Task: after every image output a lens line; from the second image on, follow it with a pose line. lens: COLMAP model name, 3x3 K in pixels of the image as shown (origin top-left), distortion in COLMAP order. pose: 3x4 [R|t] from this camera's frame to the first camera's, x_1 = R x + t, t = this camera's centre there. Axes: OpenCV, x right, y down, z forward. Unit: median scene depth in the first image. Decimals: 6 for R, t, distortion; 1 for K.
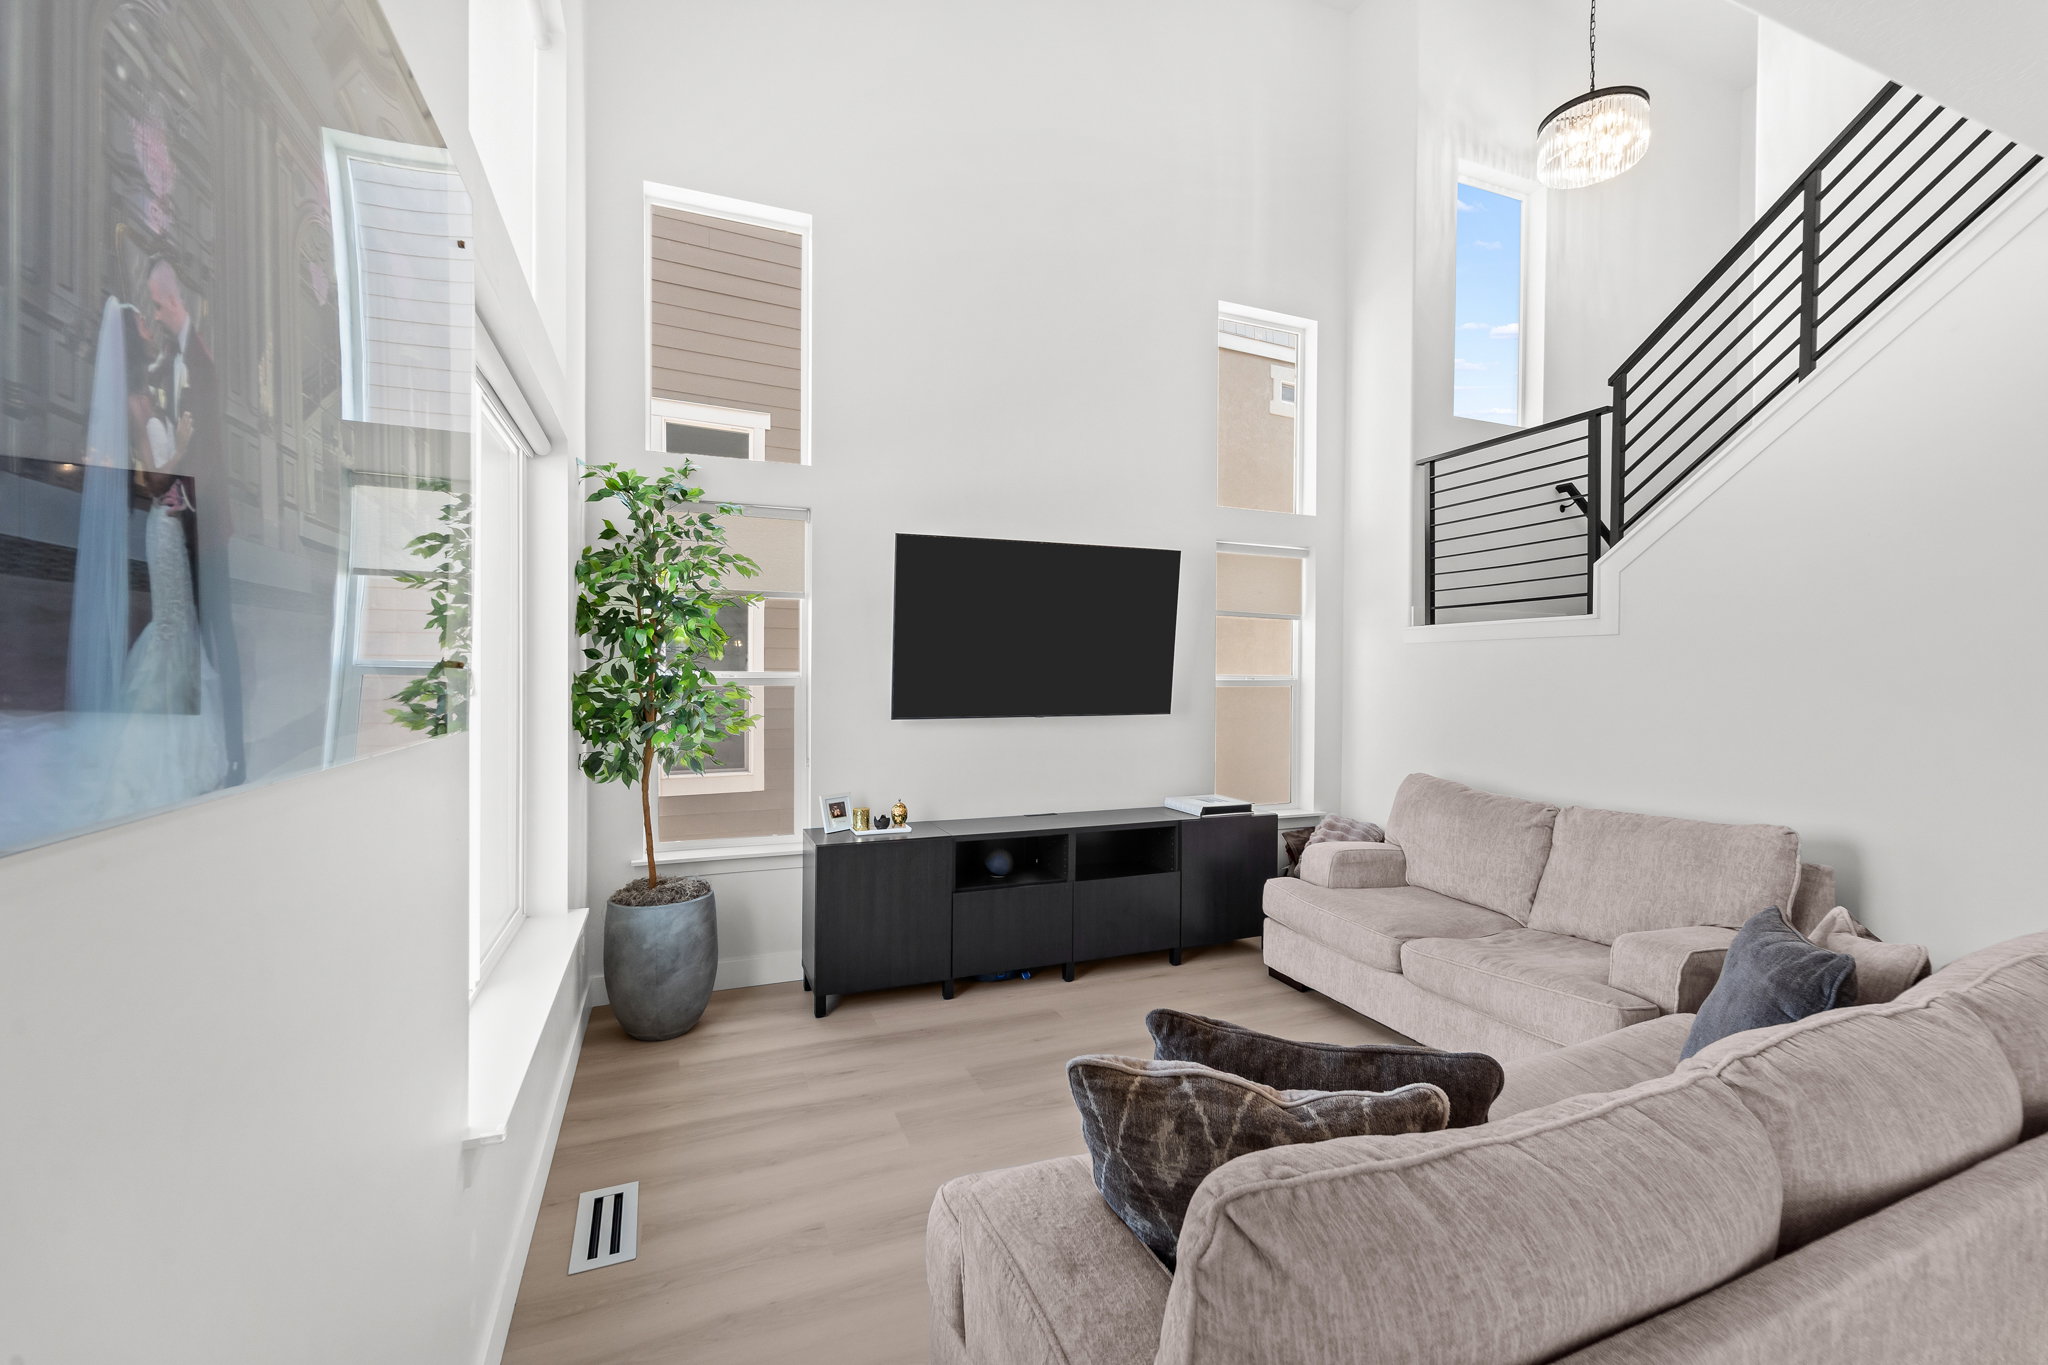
lens RADIAL K [[849.6, 0, 1026.3], [0, 849.6, 681.7], [0, 0, 1]] dist [0.001096, -0.001319]
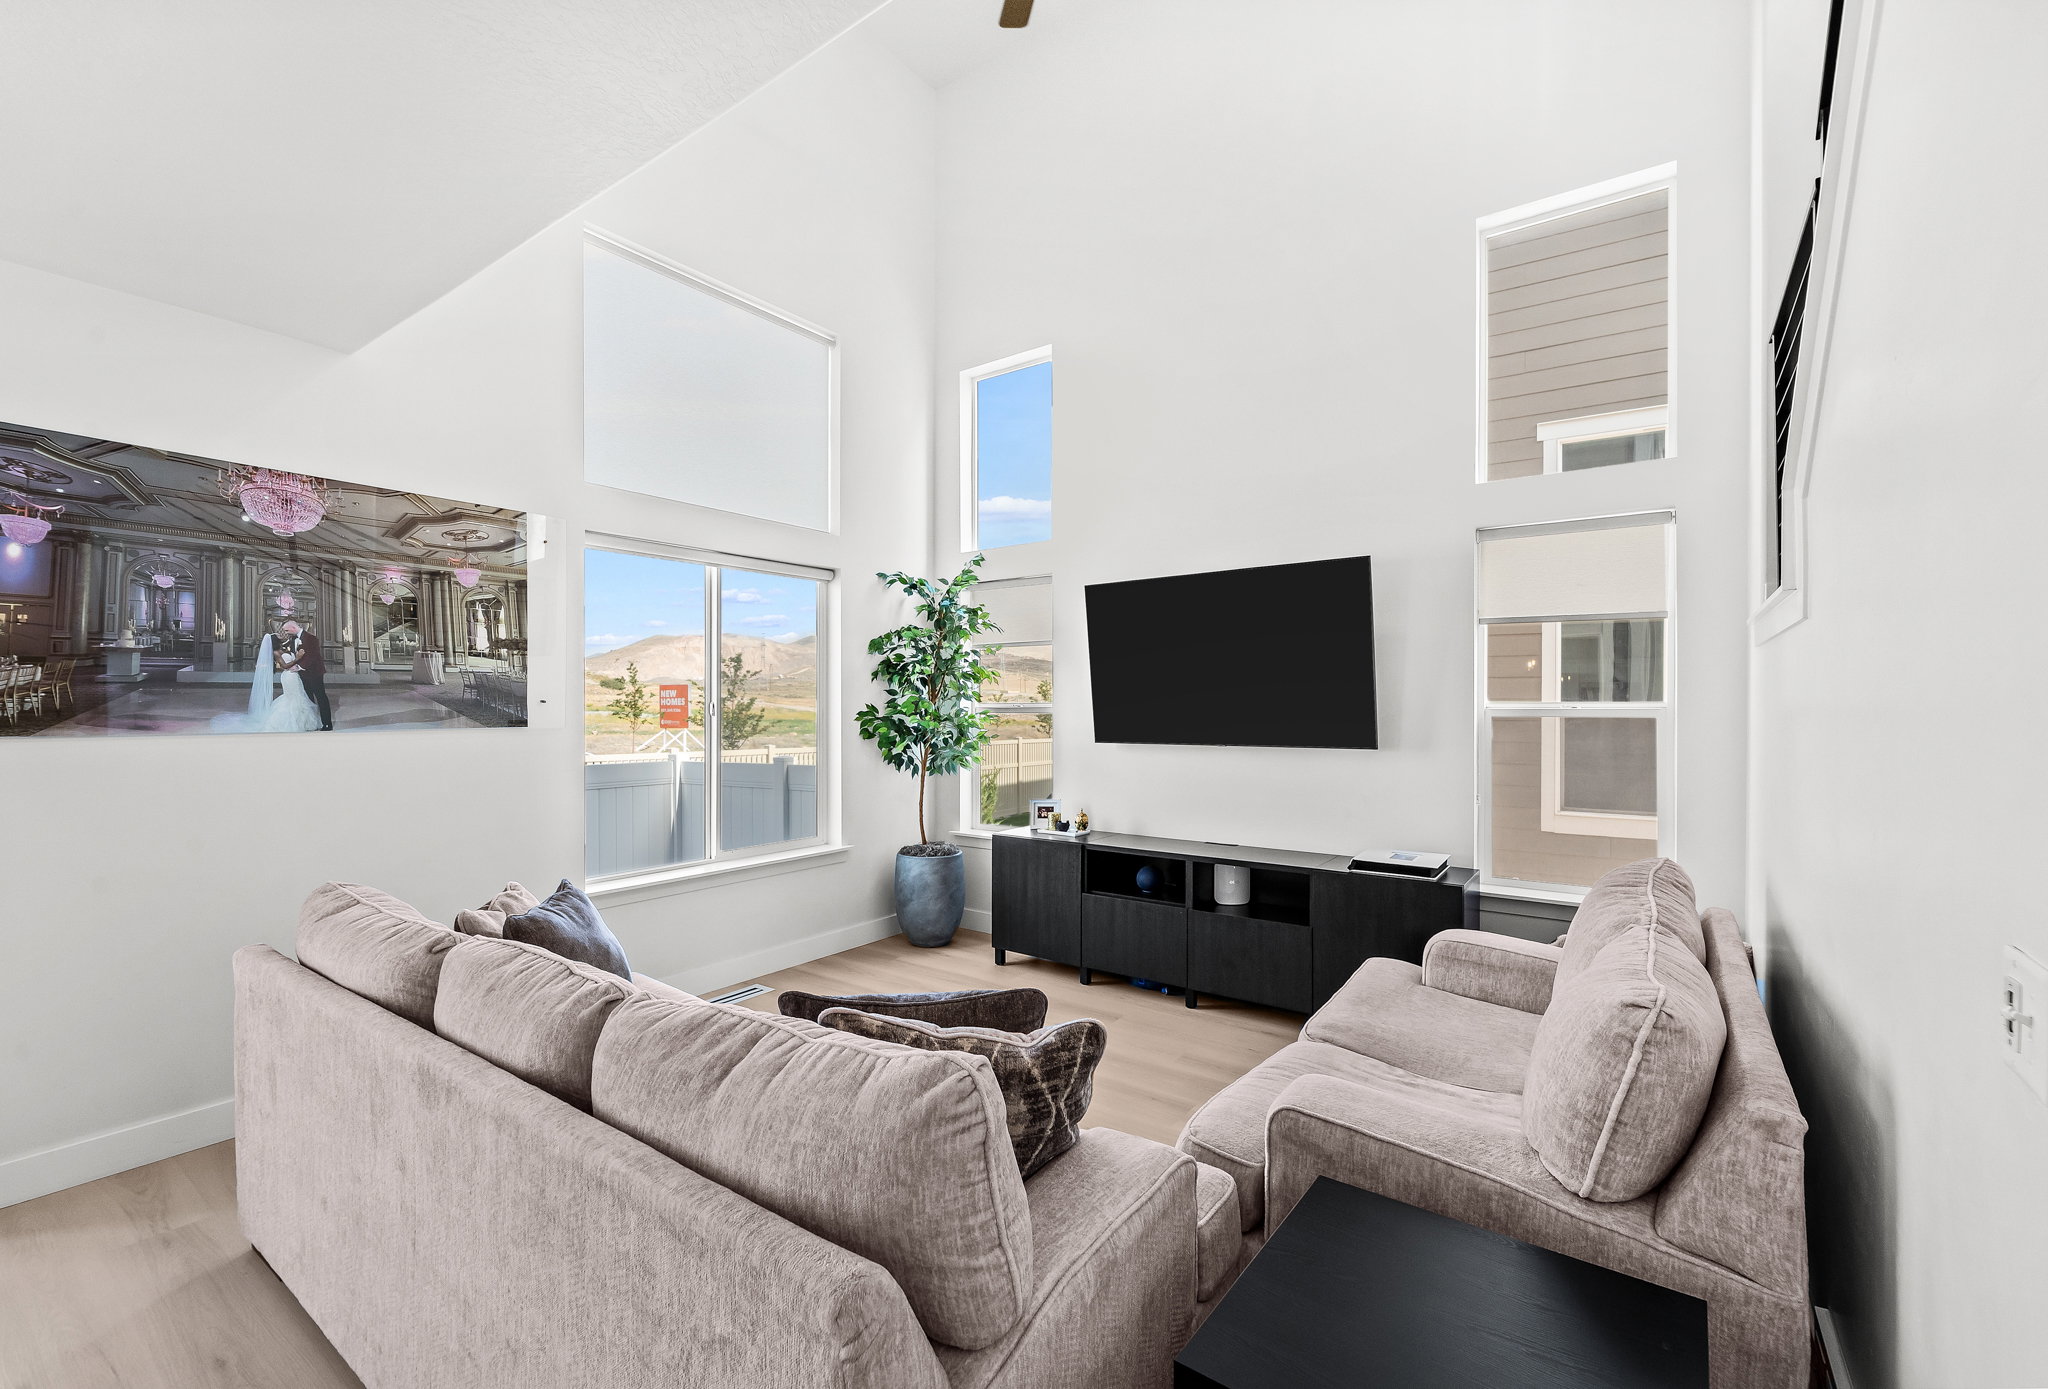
lens RADIAL K [[859.6, 0, 1035.4], [0, 859.6, 704.7], [0, 0, 1]] dist [0.003795, -0.001037]
pose [[0.530199, -0.005455, -0.847856, 0.860839], [-0.003219, 0.999959, -0.008446, 0.002796], [0.847867, 0.007207, 0.530160, 0.316672]]
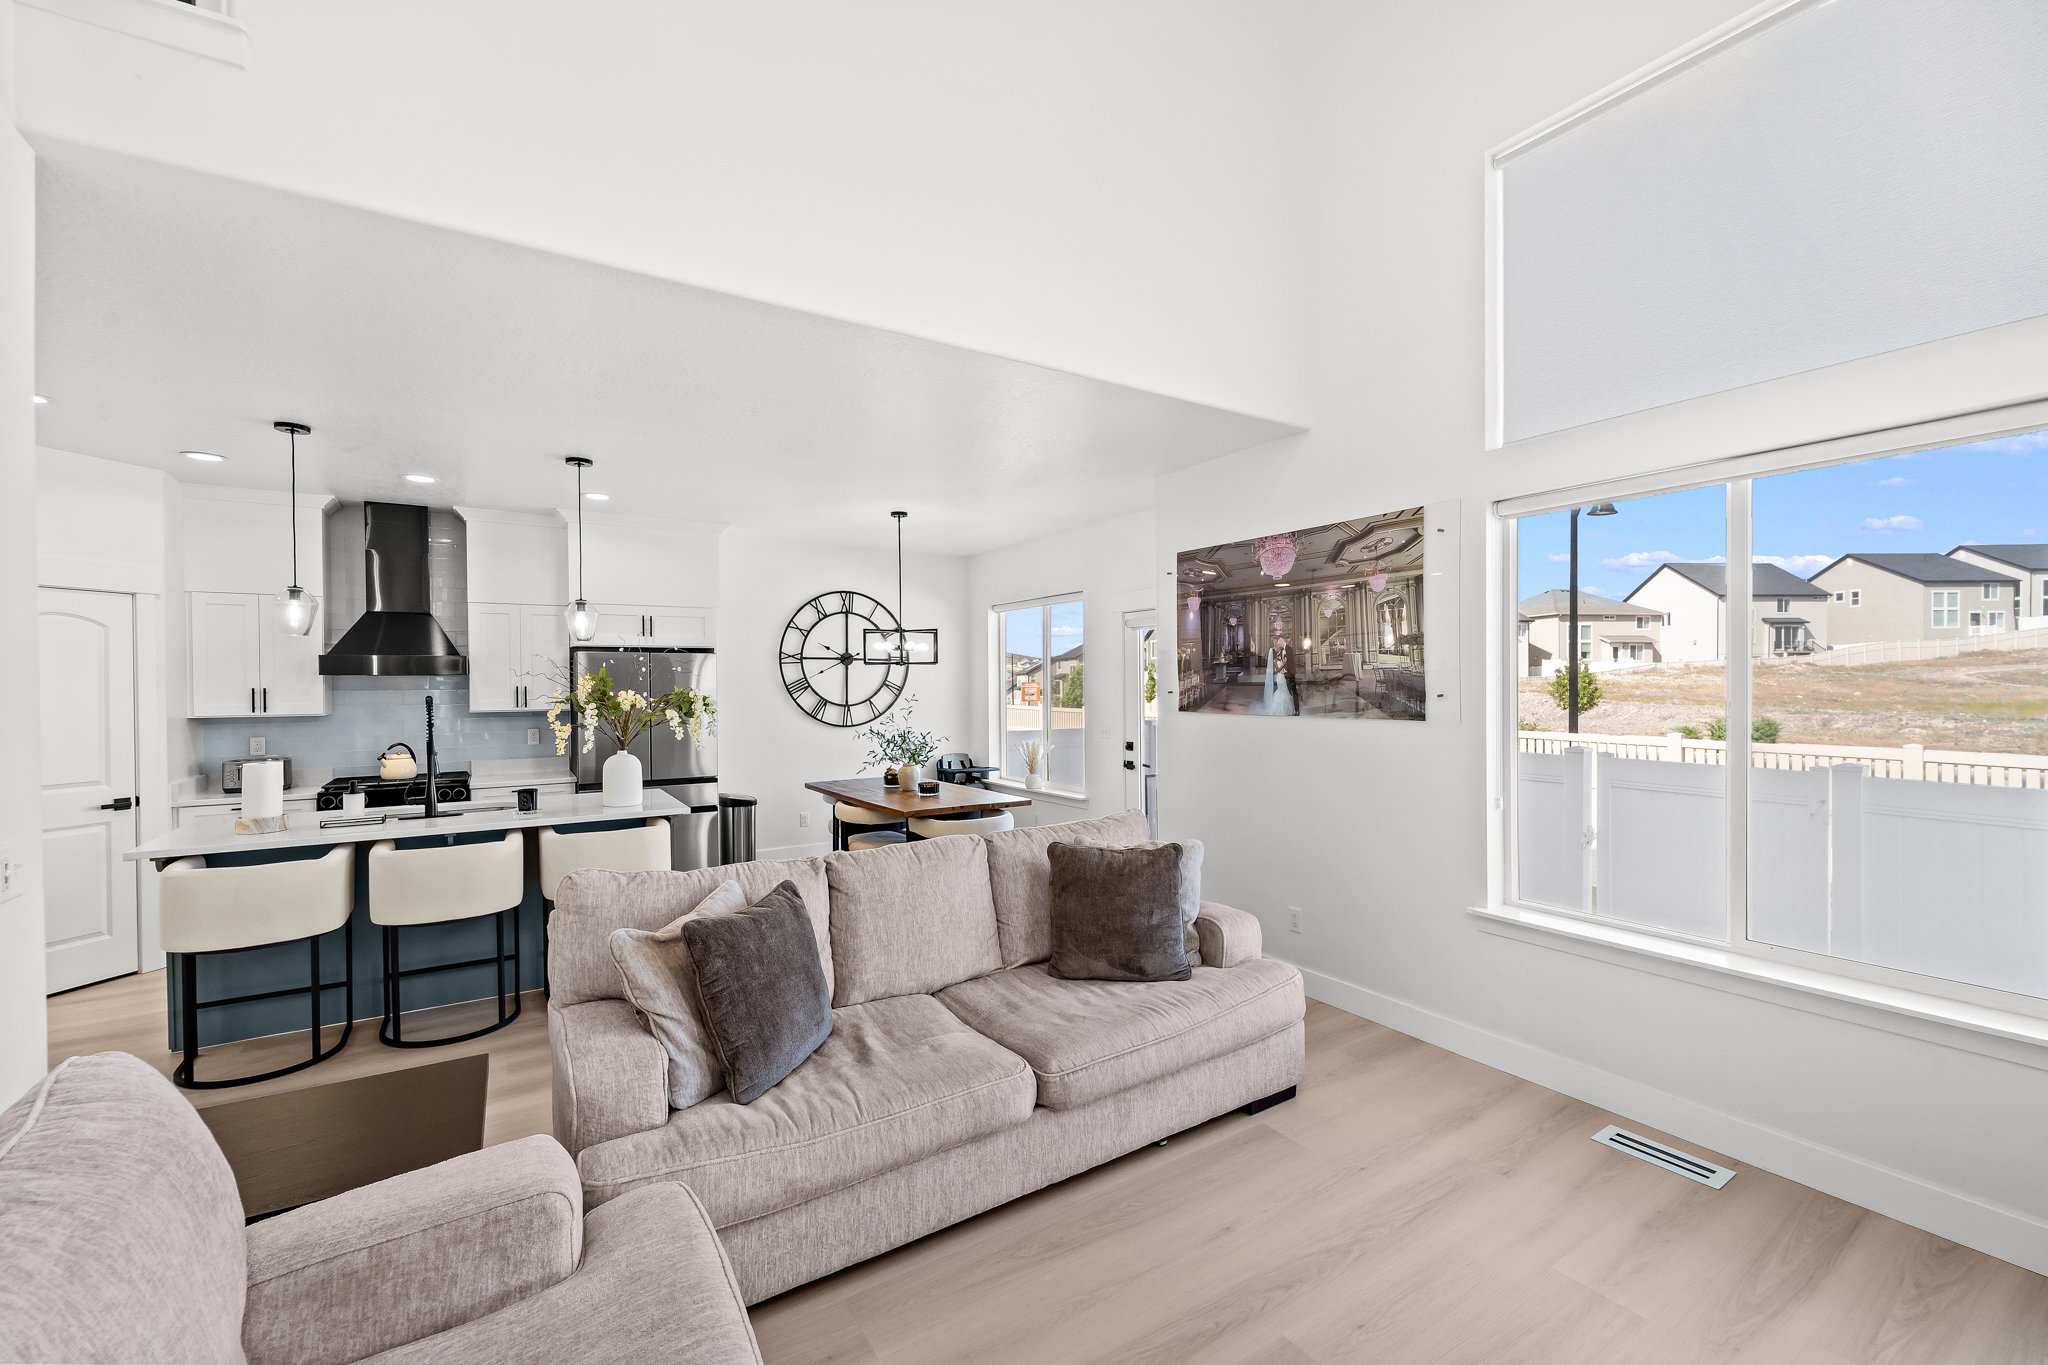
lens RADIAL K [[849.6, 0, 1037.8], [0, 849.6, 688.5], [0, 0, 1]] dist [0.001096, -0.001319]
pose [[-0.982671, 0.001951, -0.185349, 0.355108], [-0.000657, 0.999902, 0.014006, -0.027344], [0.185358, 0.013885, -0.982573, 1.177980]]
